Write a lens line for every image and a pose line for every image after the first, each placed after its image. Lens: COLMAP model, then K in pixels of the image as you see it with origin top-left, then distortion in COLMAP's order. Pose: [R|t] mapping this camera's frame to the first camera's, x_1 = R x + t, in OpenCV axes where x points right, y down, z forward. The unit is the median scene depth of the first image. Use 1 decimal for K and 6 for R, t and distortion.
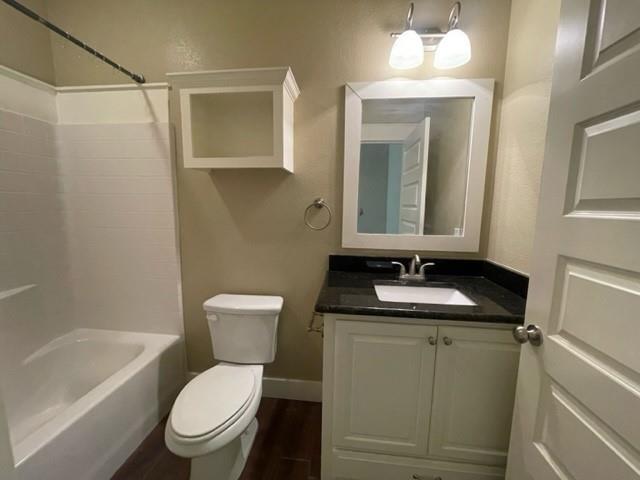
lens RADIAL K [[247.9, 0, 320.0], [0, 247.9, 240.0], [0, 0, 1]] dist [-0.000864, -0.000163]
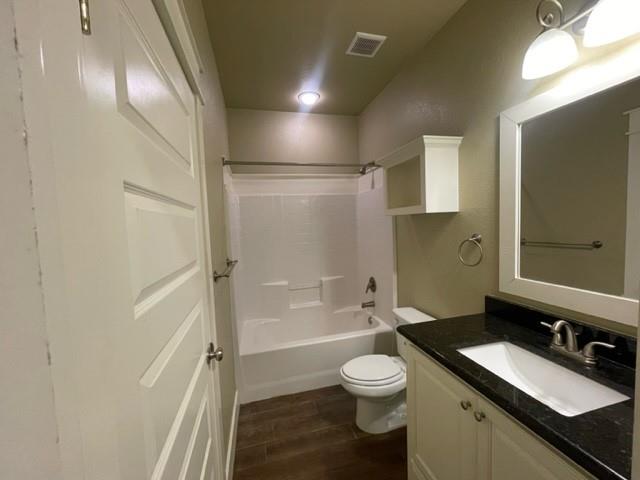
lens RADIAL K [[262.9, 0, 320.0], [0, 262.9, 240.0], [0, 0, 1]] dist [-0.001711, -0.000191]
pose [[0.349311, 0.035730, -0.936325, 0.803967], [-0.080513, 0.996721, 0.007998, -0.115568], [0.933541, 0.072593, 0.351042, 0.074305]]
